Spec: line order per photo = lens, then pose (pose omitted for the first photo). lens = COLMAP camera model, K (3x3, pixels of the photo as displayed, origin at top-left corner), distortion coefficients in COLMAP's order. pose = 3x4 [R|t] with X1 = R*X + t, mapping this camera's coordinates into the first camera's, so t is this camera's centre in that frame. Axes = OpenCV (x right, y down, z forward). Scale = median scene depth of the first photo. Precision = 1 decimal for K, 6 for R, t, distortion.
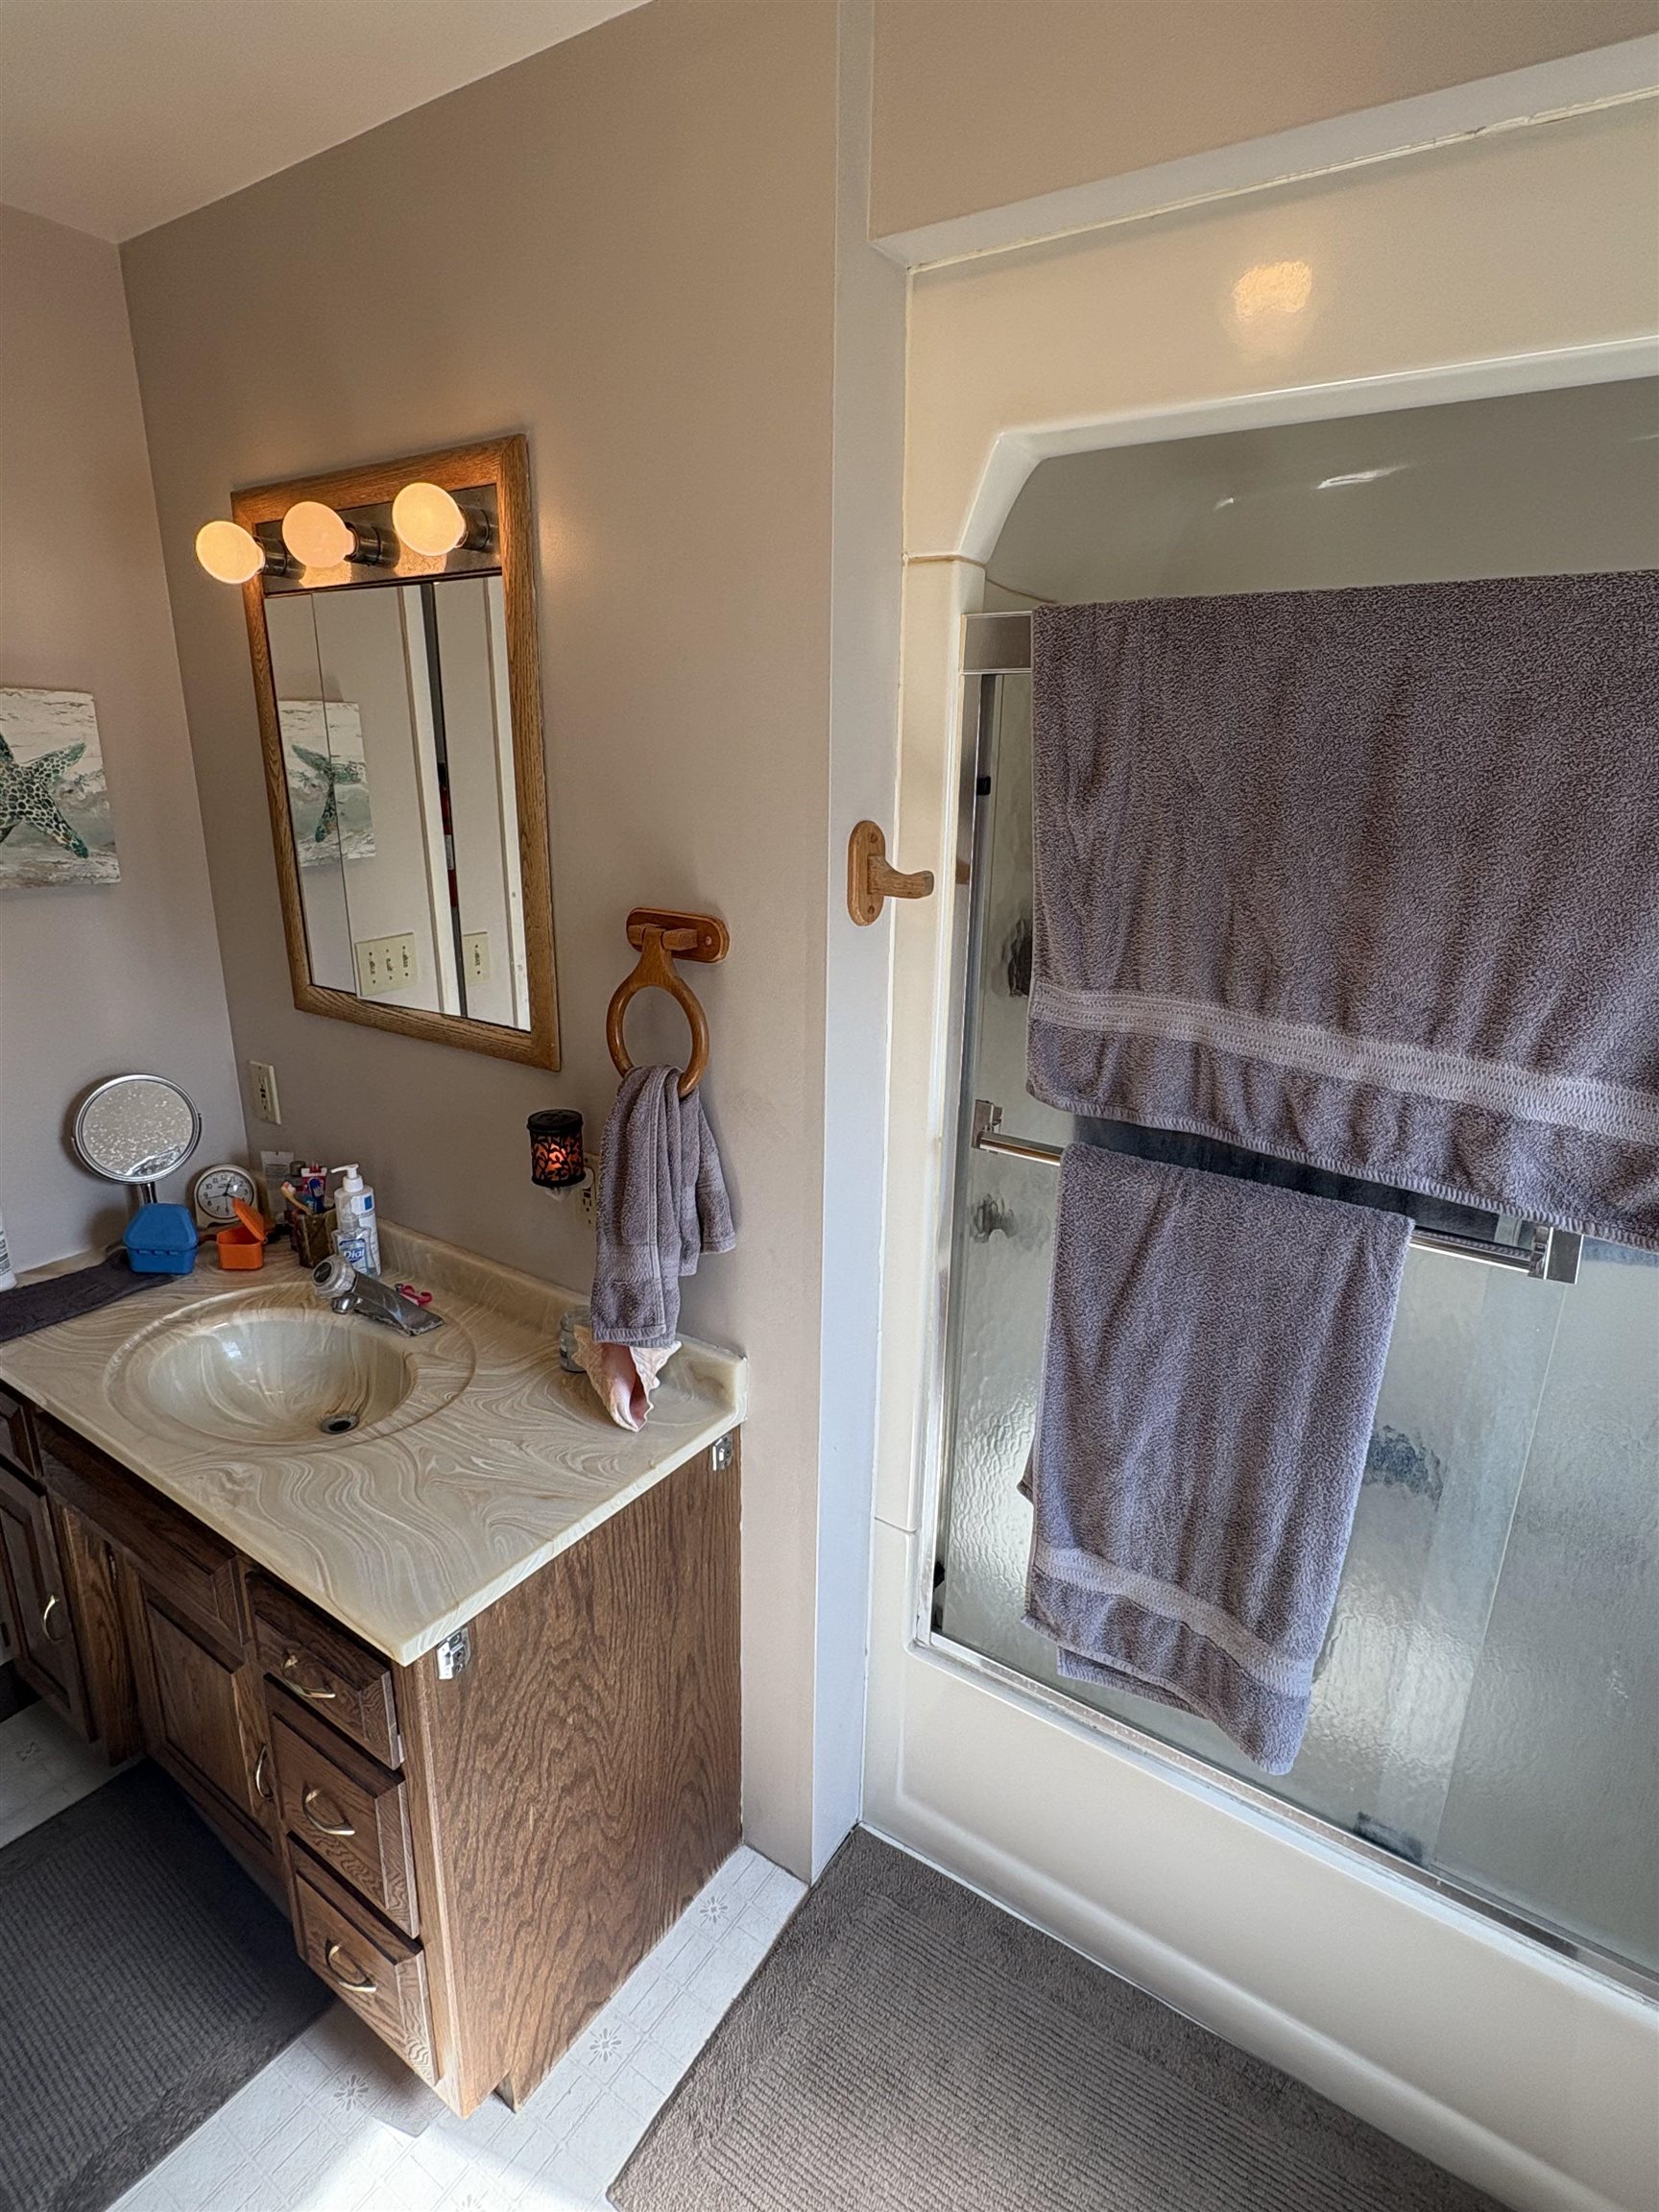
lens RADIAL K [[1129.6, 0, 833.3], [0, 1129.6, 1095.4], [0, 0, 1]] dist [0.003321, 0.000007]
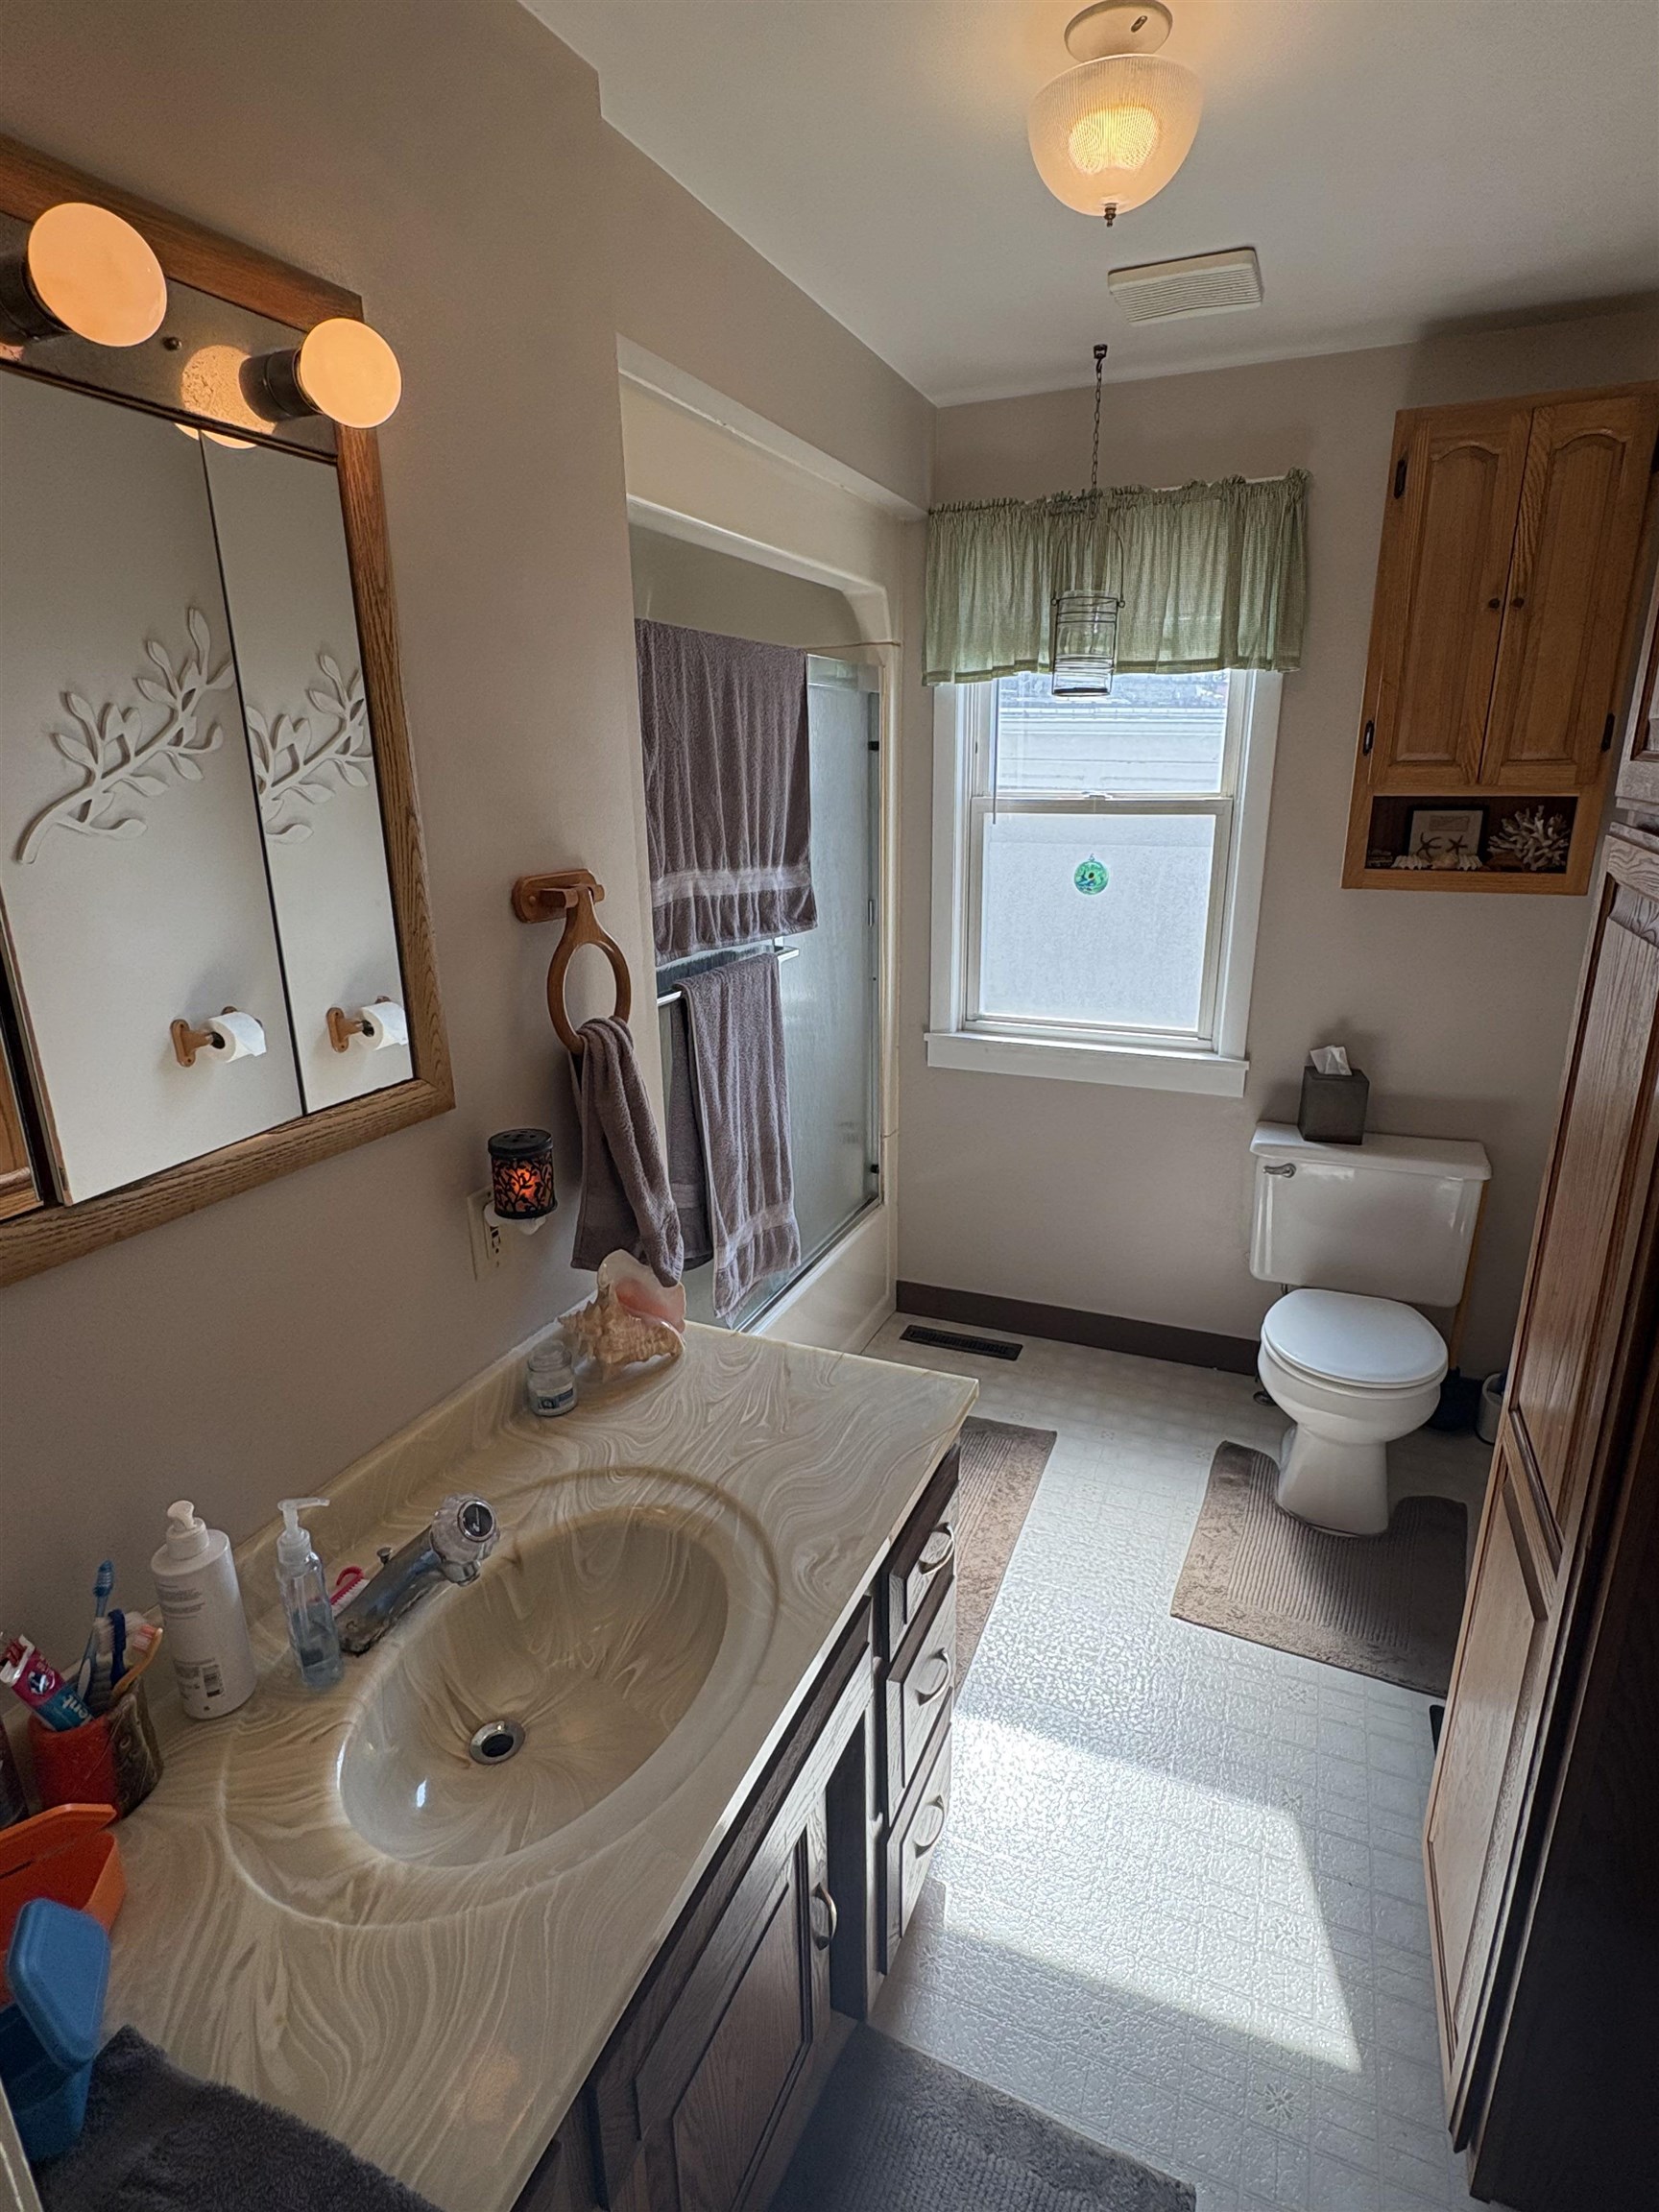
lens RADIAL K [[1129.6, 0, 834.3], [0, 1129.6, 1108.6], [0, 0, 1]] dist [0.003321, 0.000007]
pose [[-0.185892, -0.311144, 0.932005, -1.355141], [0.284068, 0.891014, 0.354118, -0.297135], [-0.940611, 0.330580, -0.077247, 1.039472]]
